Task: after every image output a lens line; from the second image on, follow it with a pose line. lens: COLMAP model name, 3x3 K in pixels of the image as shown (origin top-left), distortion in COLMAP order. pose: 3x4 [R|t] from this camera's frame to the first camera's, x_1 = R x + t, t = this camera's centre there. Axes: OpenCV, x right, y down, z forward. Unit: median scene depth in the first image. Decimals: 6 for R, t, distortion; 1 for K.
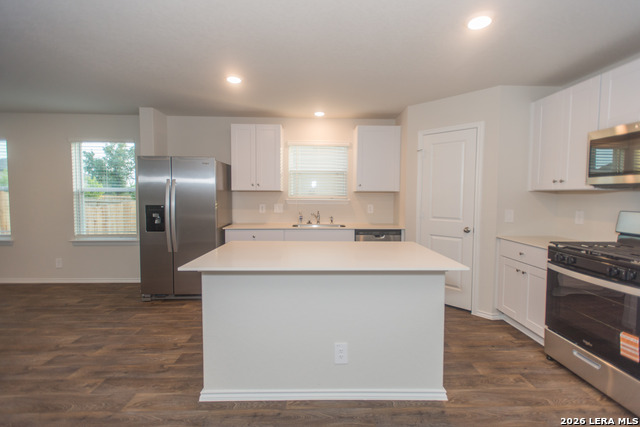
lens RADIAL K [[301.5, 0, 321.6], [0, 301.5, 217.1], [0, 0, 1]] dist [0.014274, -0.000074]
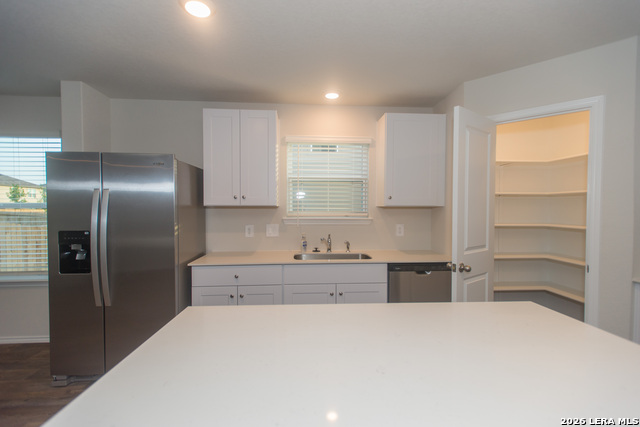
lens RADIAL K [[301.5, 0, 321.8], [0, 301.5, 222.5], [0, 0, 1]] dist [0.014274, -0.000074]
pose [[0.999007, -0.005647, 0.044188, -0.061134], [0.006621, 0.999738, -0.021914, -0.032864], [-0.044052, 0.022185, 0.998783, 0.300184]]
